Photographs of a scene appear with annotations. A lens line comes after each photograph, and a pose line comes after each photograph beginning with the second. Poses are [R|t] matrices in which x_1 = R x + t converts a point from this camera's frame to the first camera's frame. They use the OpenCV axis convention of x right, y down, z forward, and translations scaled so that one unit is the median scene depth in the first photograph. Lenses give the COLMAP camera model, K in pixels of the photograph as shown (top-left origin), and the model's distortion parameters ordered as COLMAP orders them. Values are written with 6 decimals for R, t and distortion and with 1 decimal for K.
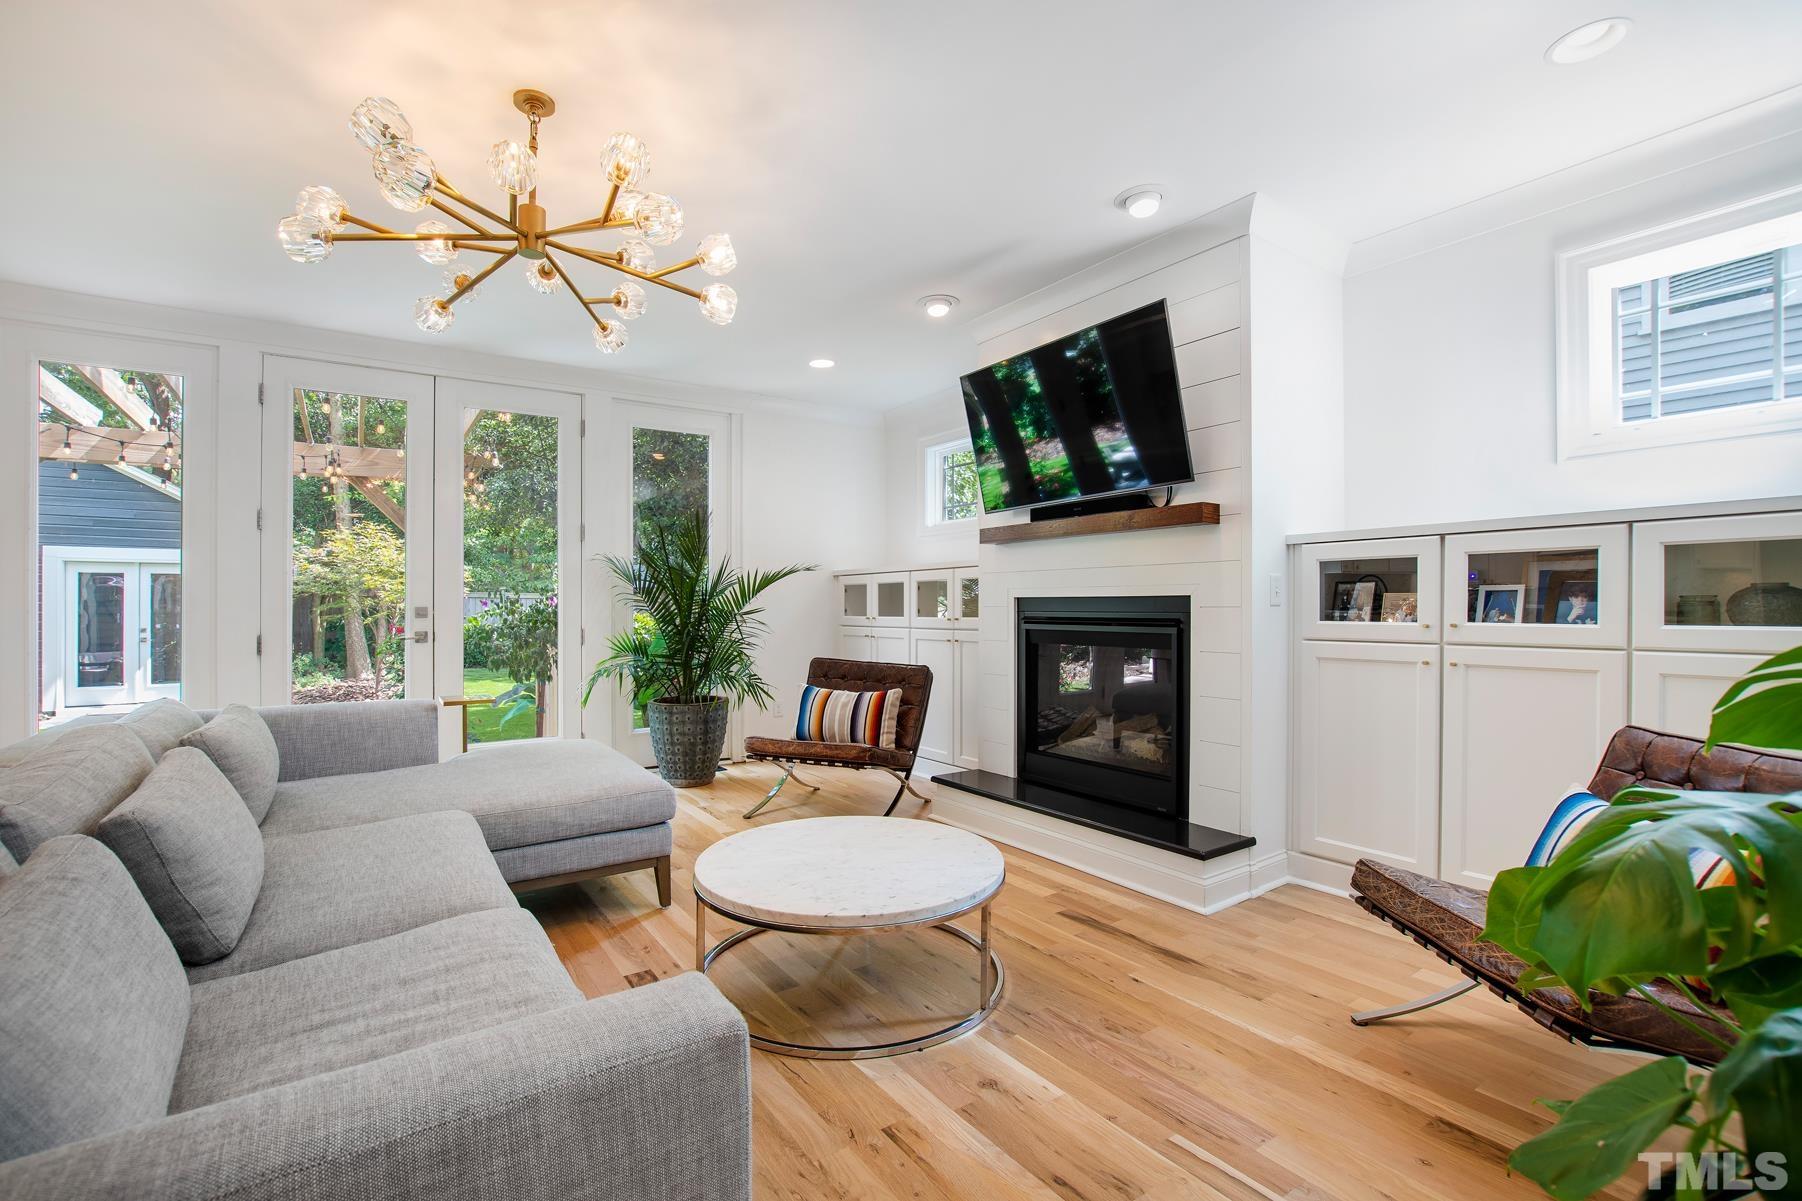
lens RADIAL K [[788.9, 0, 868.7], [0, 788.9, 620.7], [0, 0, 1]] dist [-0.030624, 0.000018]
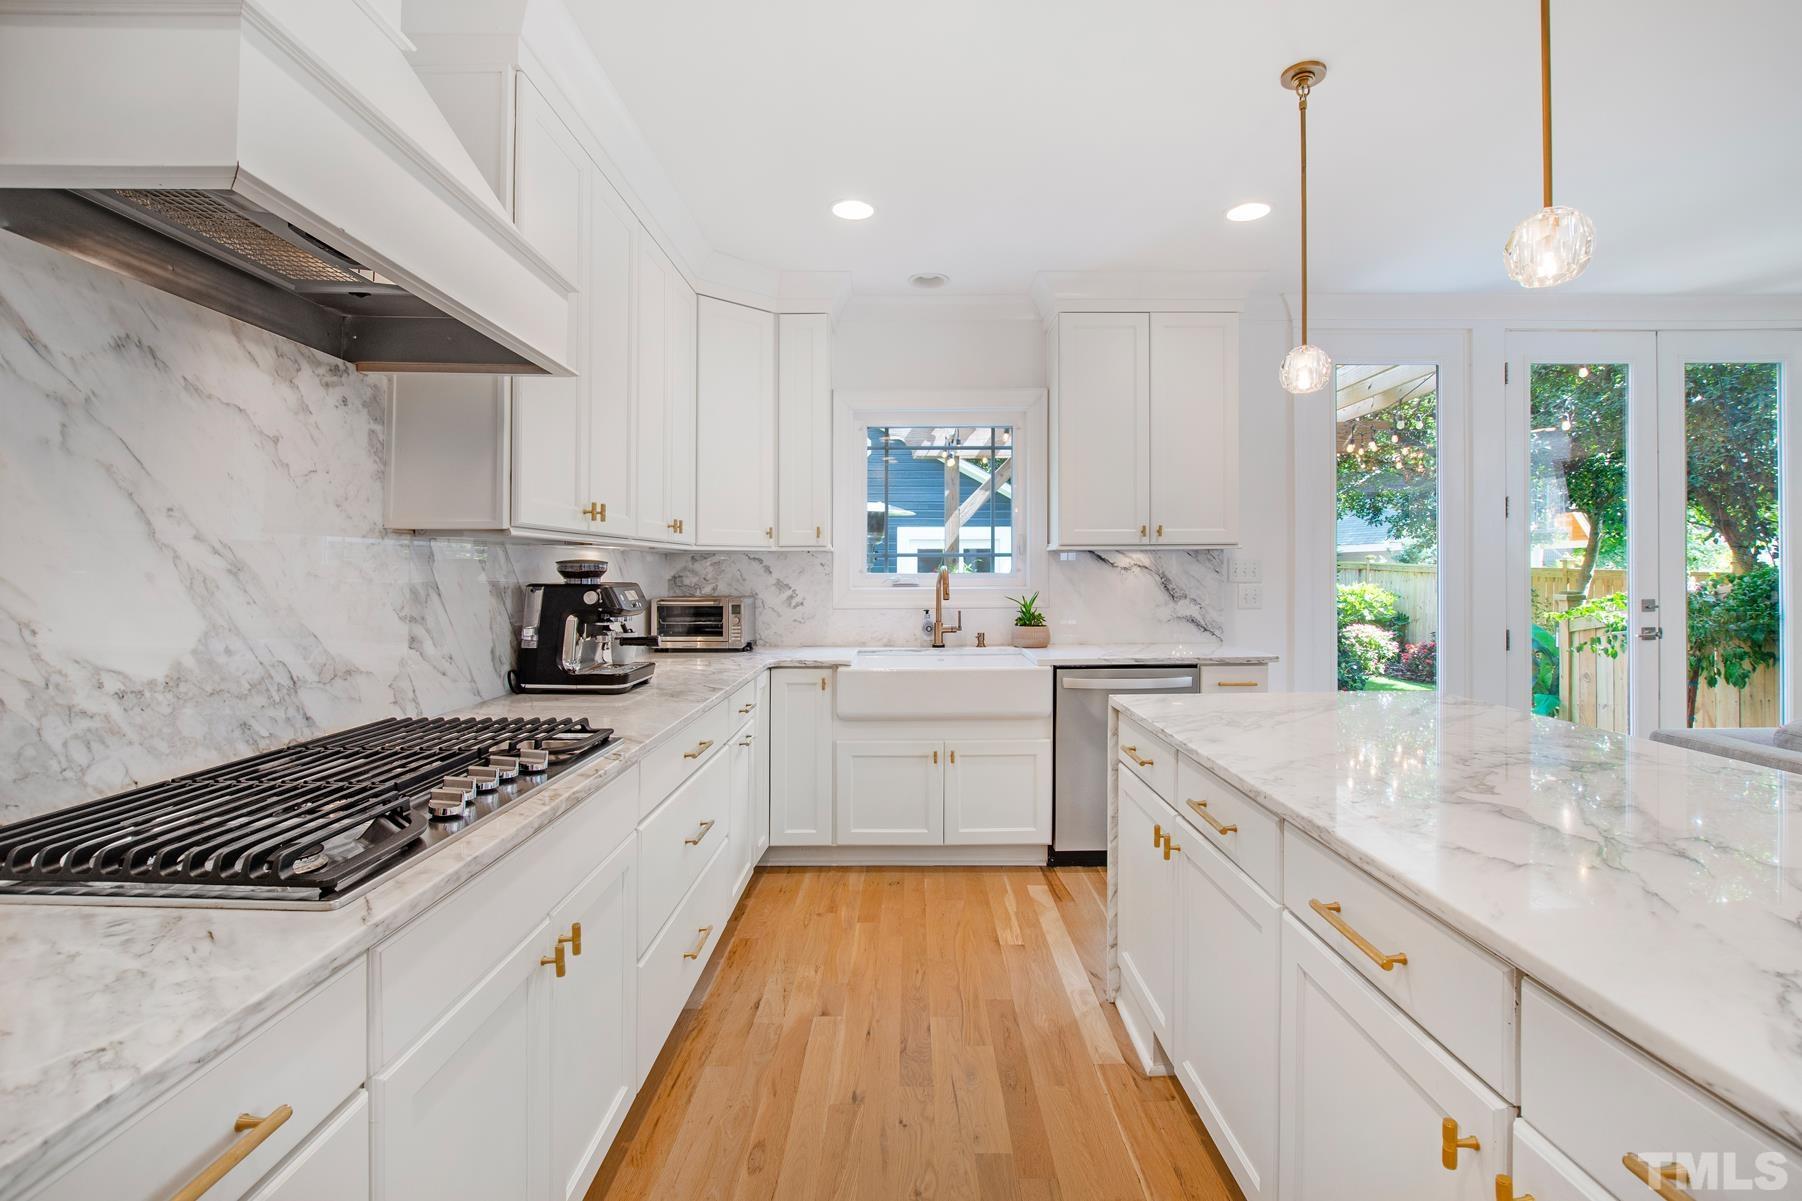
lens RADIAL K [[839.2, 0, 895.5], [0, 839.2, 570.4], [0, 0, 1]] dist [-0.002505, -0.000174]
pose [[0.826787, -0.000074, -0.562515, -0.910533], [-0.008443, 0.999886, -0.012540, -0.038251], [0.562452, 0.015117, 0.826692, -0.272767]]
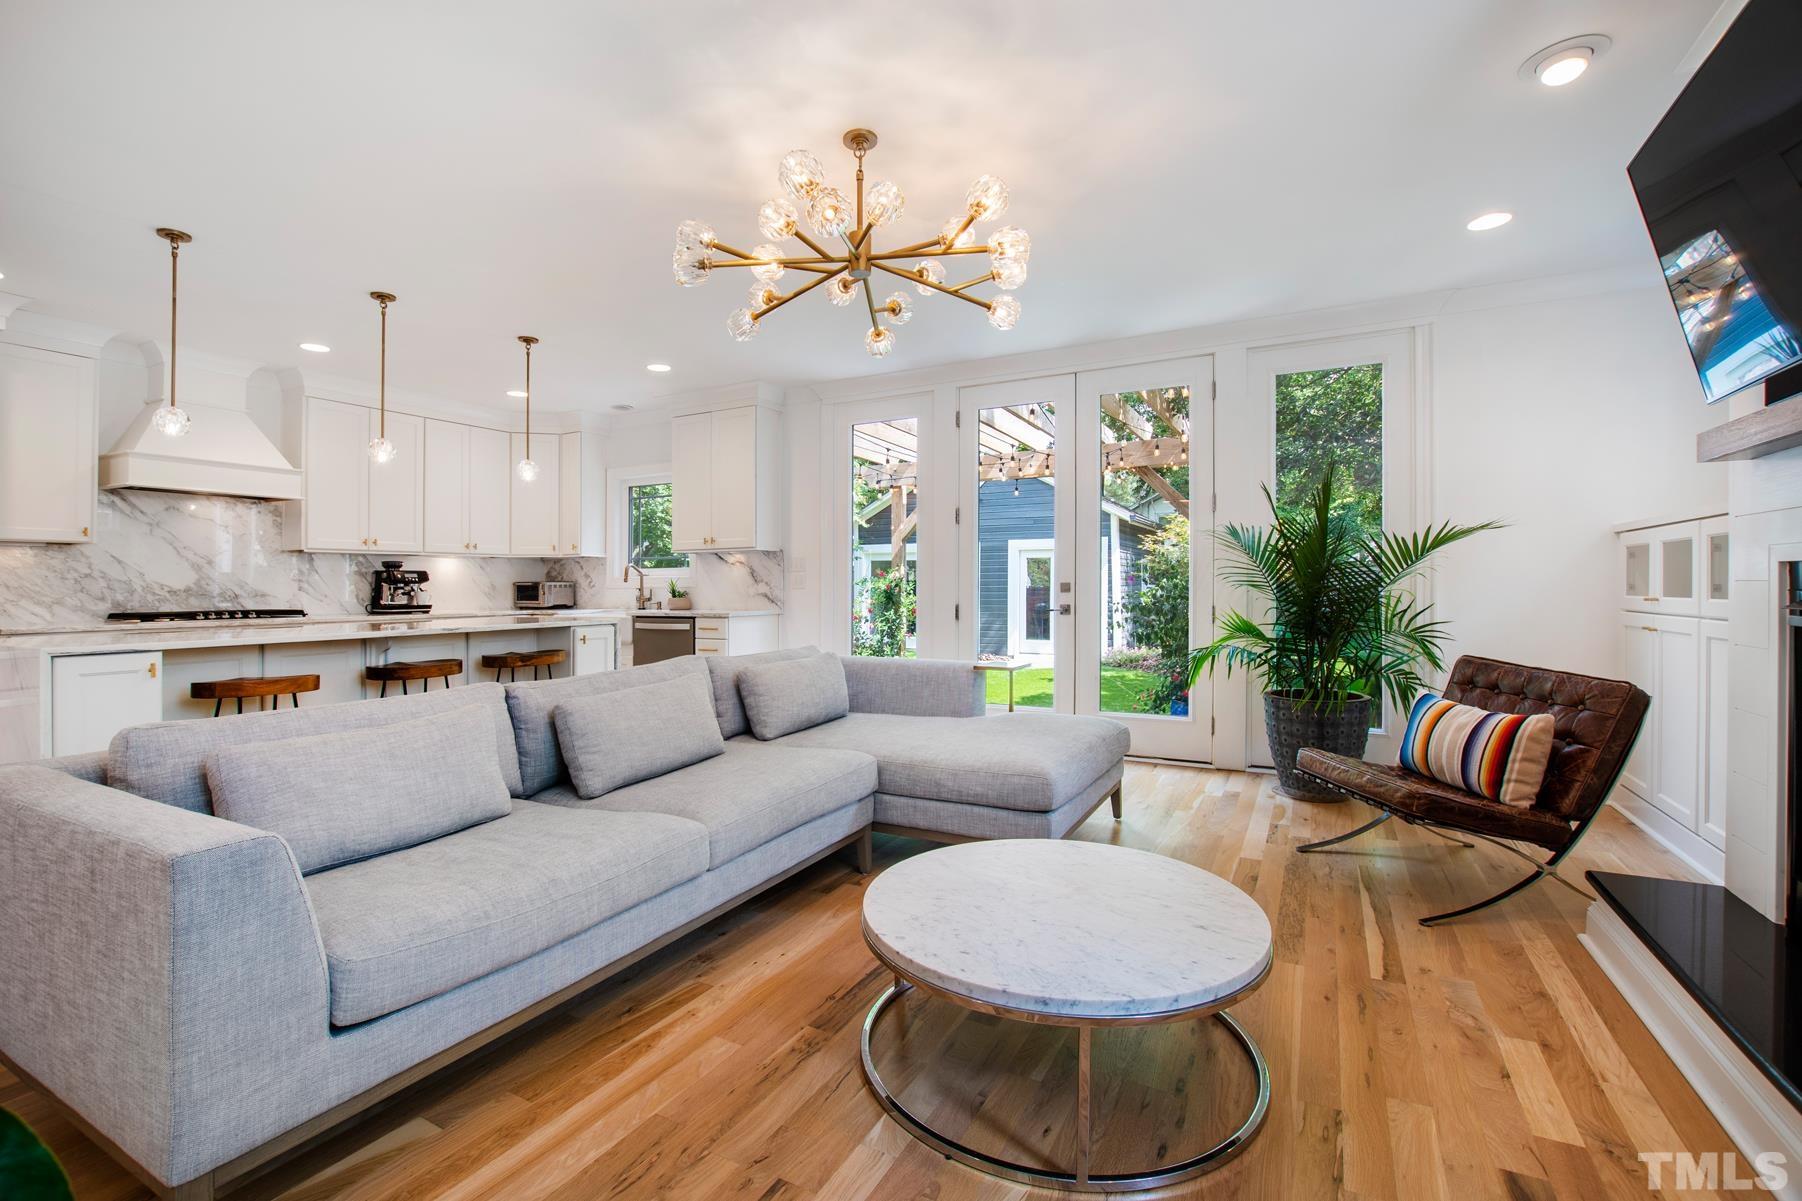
lens RADIAL K [[787.5, 0, 901.0], [0, 787.5, 600.5], [0, 0, 1]] dist [-0.032084, 0.000156]
pose [[0.473005, 0.016972, -0.880896, 0.365320], [-0.010503, 0.999852, 0.013624, -0.005660], [0.880997, 0.002808, 0.473113, 0.307223]]
